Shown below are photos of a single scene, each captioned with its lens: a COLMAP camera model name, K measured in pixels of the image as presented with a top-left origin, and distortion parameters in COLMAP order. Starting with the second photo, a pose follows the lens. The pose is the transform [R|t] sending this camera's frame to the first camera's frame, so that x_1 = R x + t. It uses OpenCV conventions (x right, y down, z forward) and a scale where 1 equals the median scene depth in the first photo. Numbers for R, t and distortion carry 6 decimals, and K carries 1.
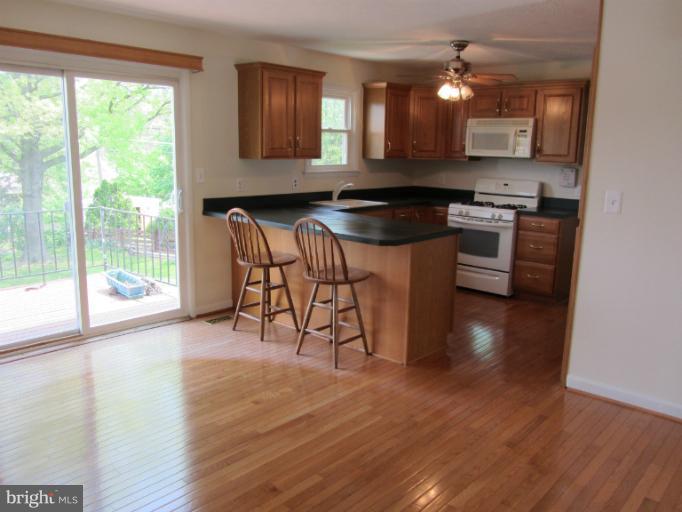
lens RADIAL K [[564.4, 0, 347.0], [0, 564.4, 257.5], [0, 0, 1]] dist [-0.041834, 0.015477]
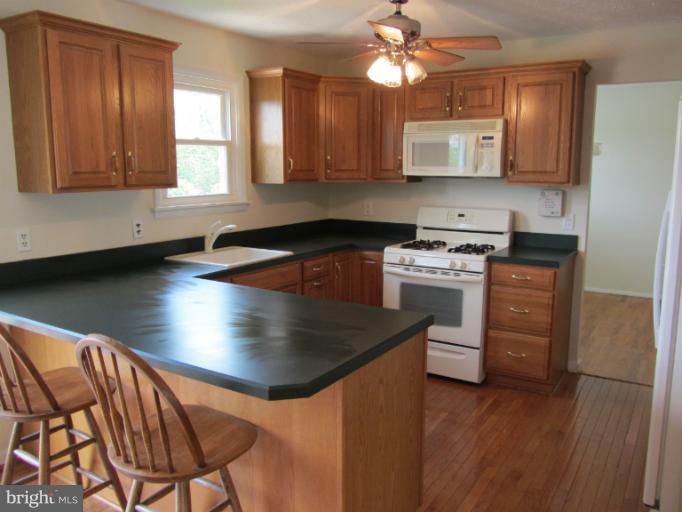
lens RADIAL K [[564.4, 0, 346.9], [0, 564.4, 255.9], [0, 0, 1]] dist [-0.041834, 0.015477]
pose [[0.986764, -0.044883, 0.155828, 0.033620], [0.050356, 0.998239, -0.031353, -0.070352], [-0.154147, 0.038785, 0.987286, 0.361775]]
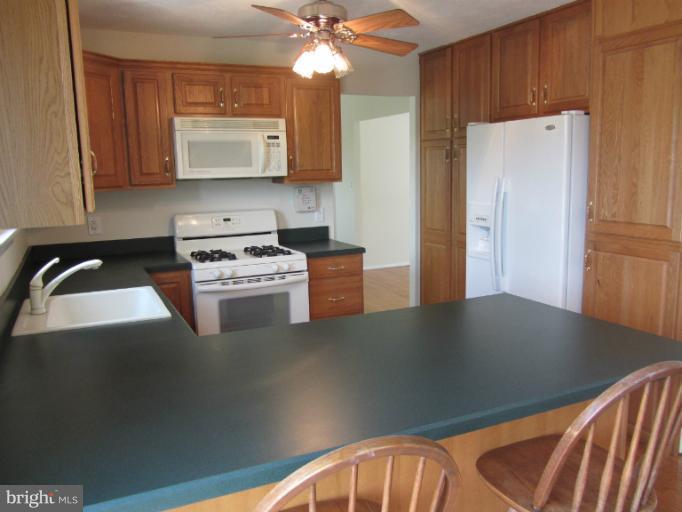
lens RADIAL K [[564.4, 0, 342.6], [0, 564.4, 255.2], [0, 0, 1]] dist [-0.041834, 0.015477]
pose [[0.391762, -0.170802, 0.904074, -0.287827], [0.206902, 0.973805, 0.094319, -0.134341], [-0.896501, 0.150104, 0.416839, 0.665596]]
